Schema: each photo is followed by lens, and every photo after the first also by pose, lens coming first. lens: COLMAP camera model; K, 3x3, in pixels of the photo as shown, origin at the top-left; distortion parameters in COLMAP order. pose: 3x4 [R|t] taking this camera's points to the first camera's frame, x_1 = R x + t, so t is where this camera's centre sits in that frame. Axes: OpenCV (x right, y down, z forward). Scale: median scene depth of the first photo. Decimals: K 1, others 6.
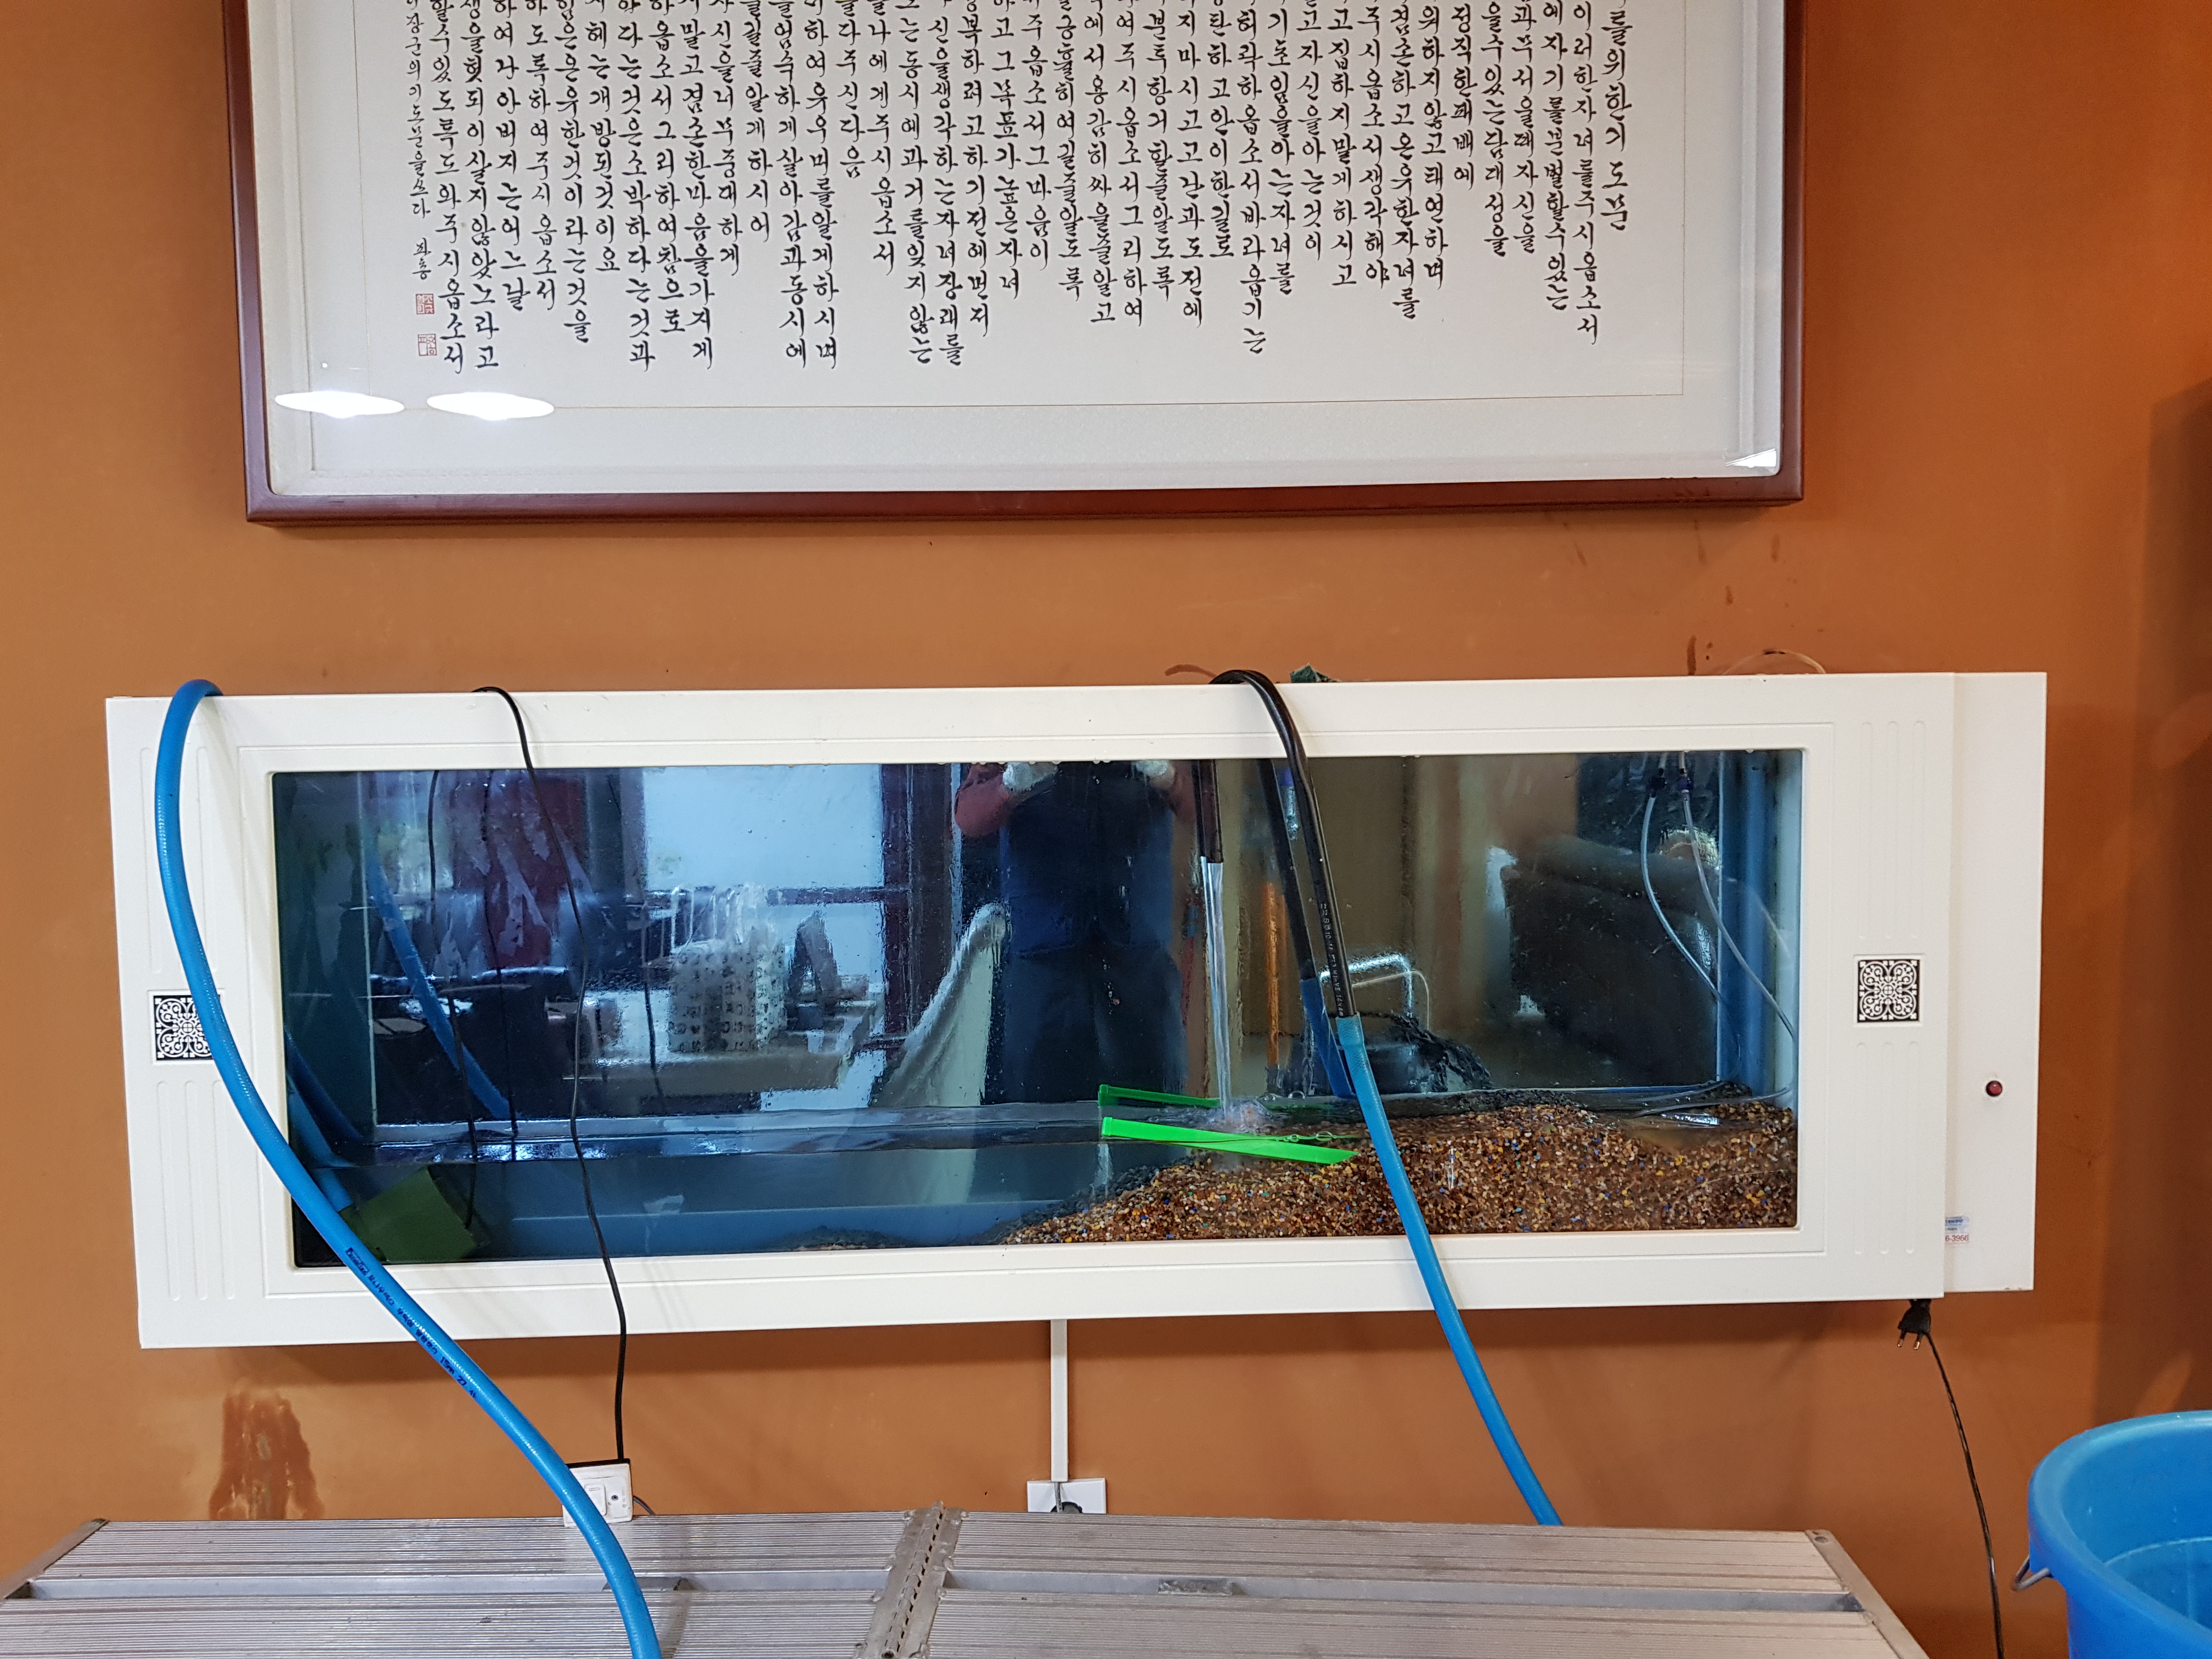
lens RADIAL K [[1654.5, 0, 1112.9], [0, 1654.5, 827.5], [0, 0, 1]] dist [-0.015106, -0.026611]
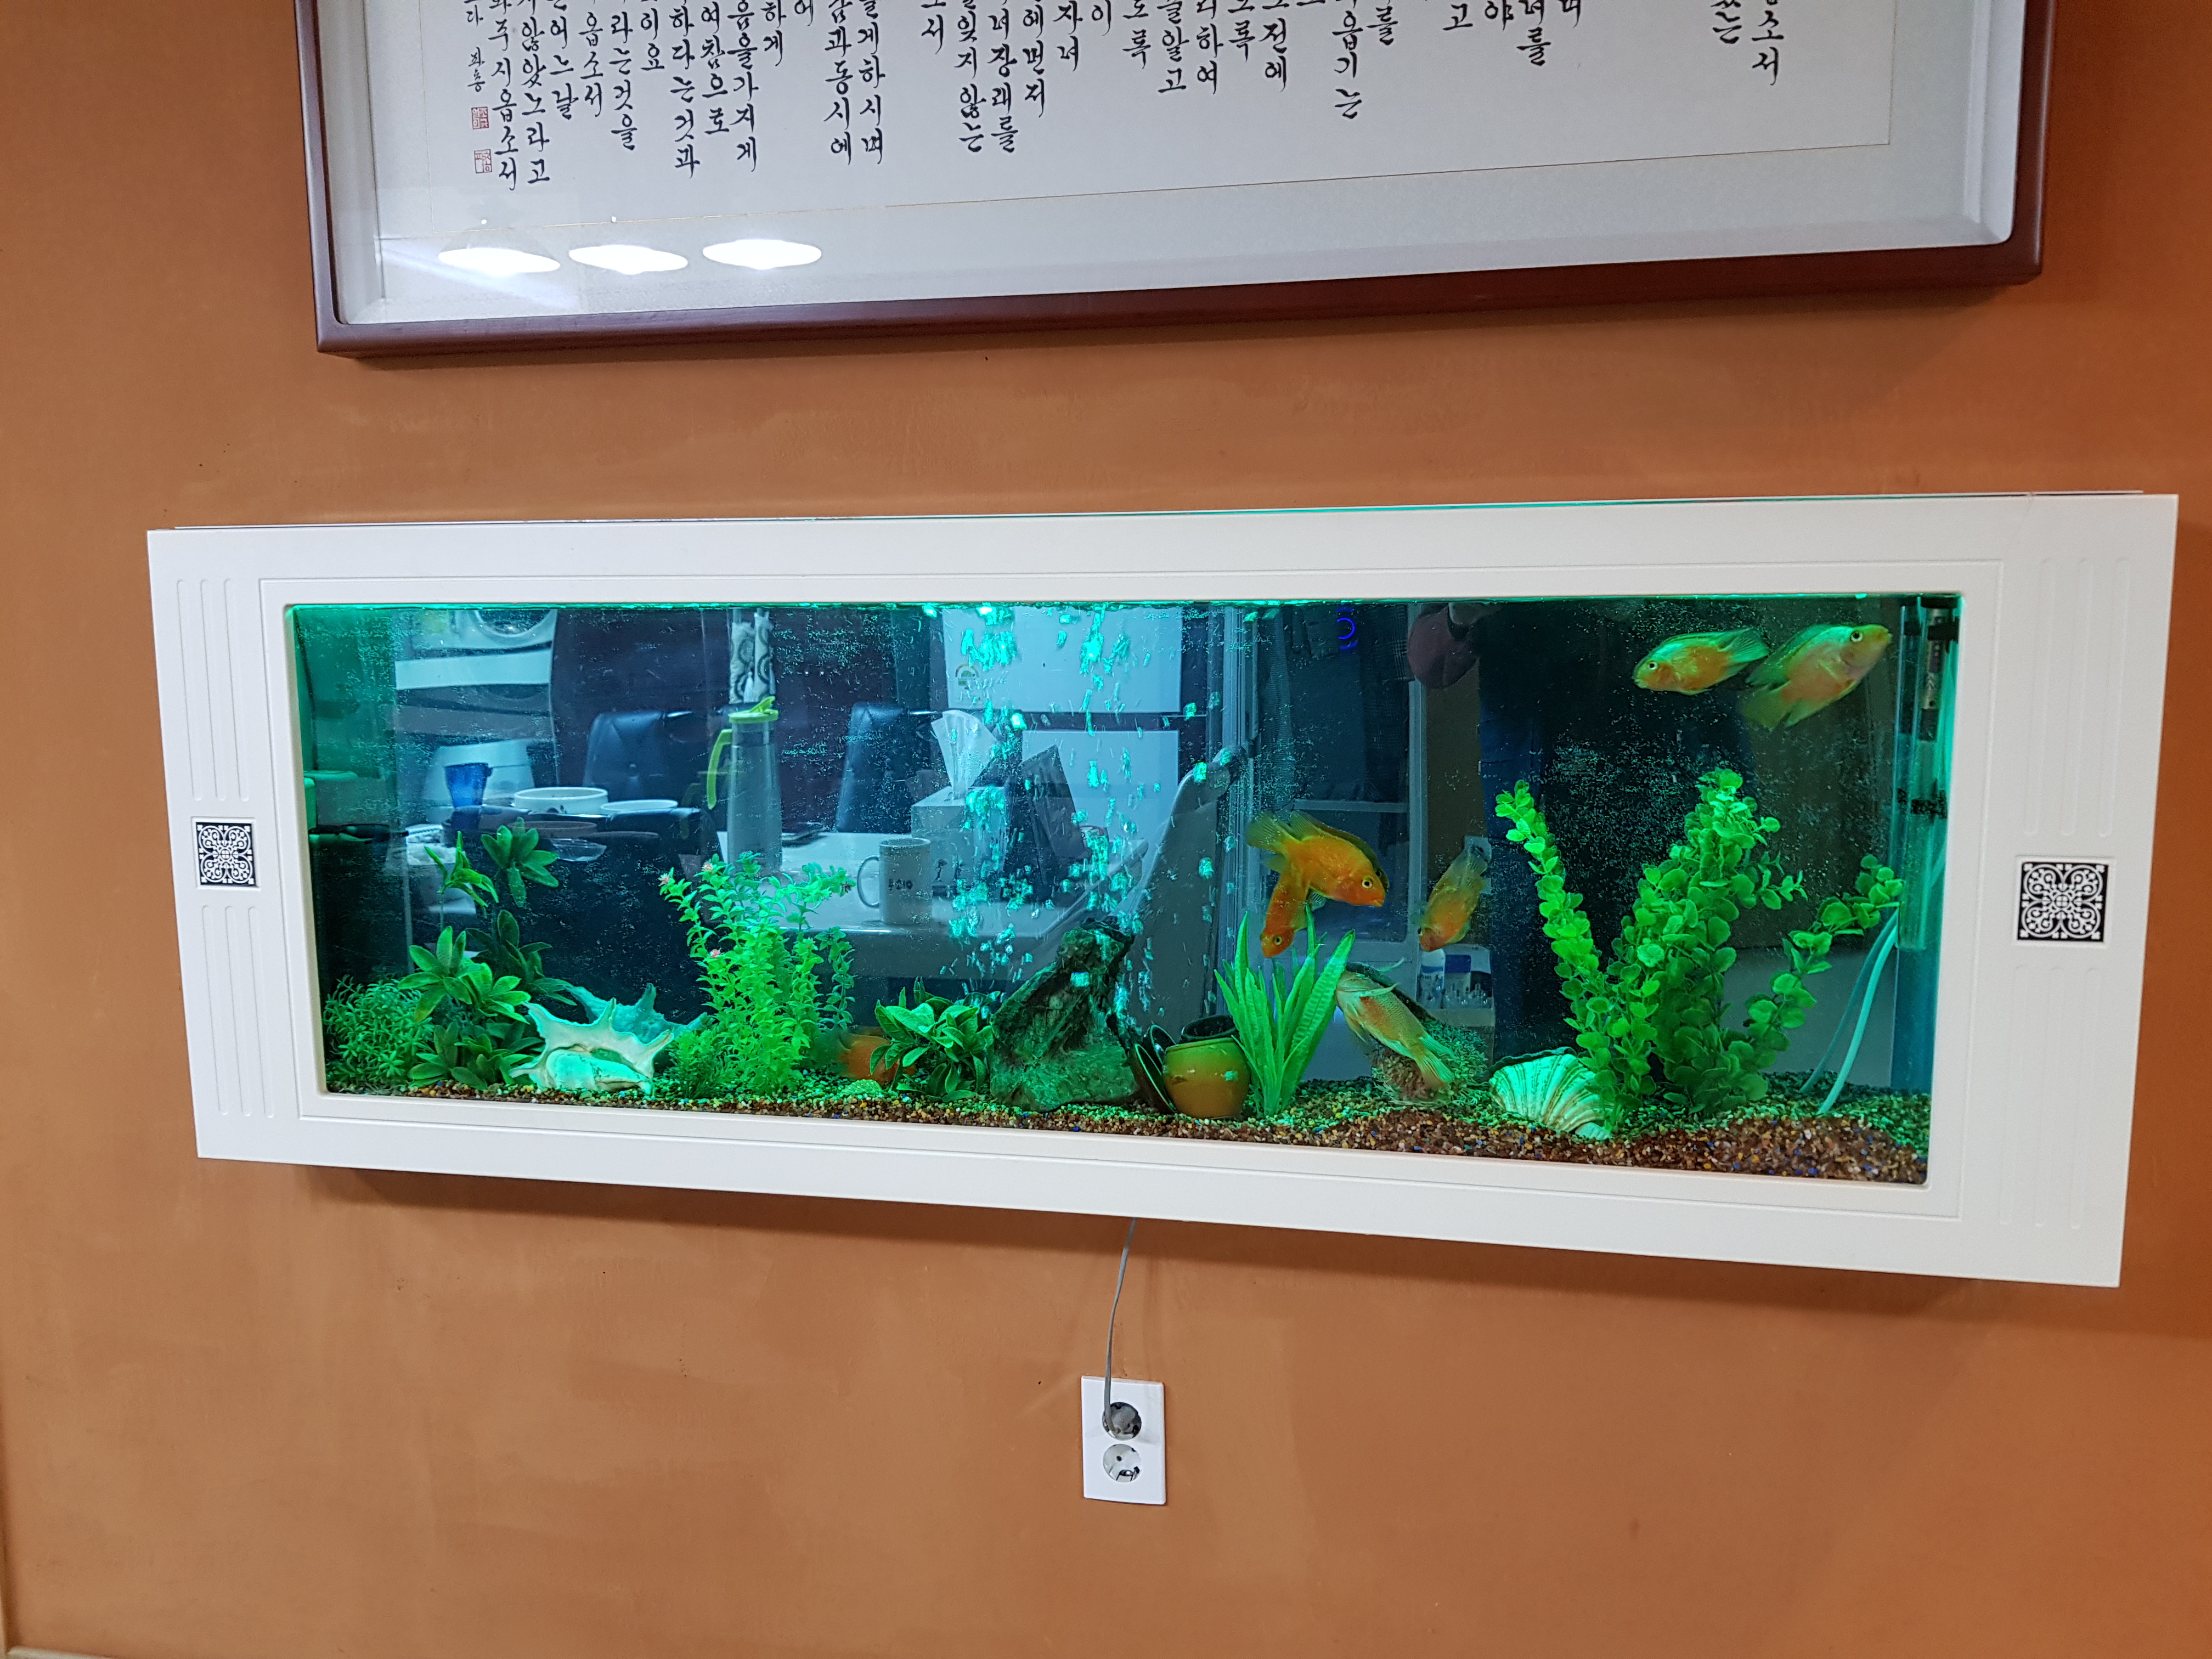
lens RADIAL K [[1814.4, 0, 1099.1], [0, 1814.4, 836.0], [0, 0, 1]] dist [-0.027395, -0.014369]
pose [[0.966215, 0.041115, -0.254439, 0.215577], [-0.018638, 0.995756, 0.090128, -0.001654], [0.257064, -0.082341, 0.962880, 0.044878]]
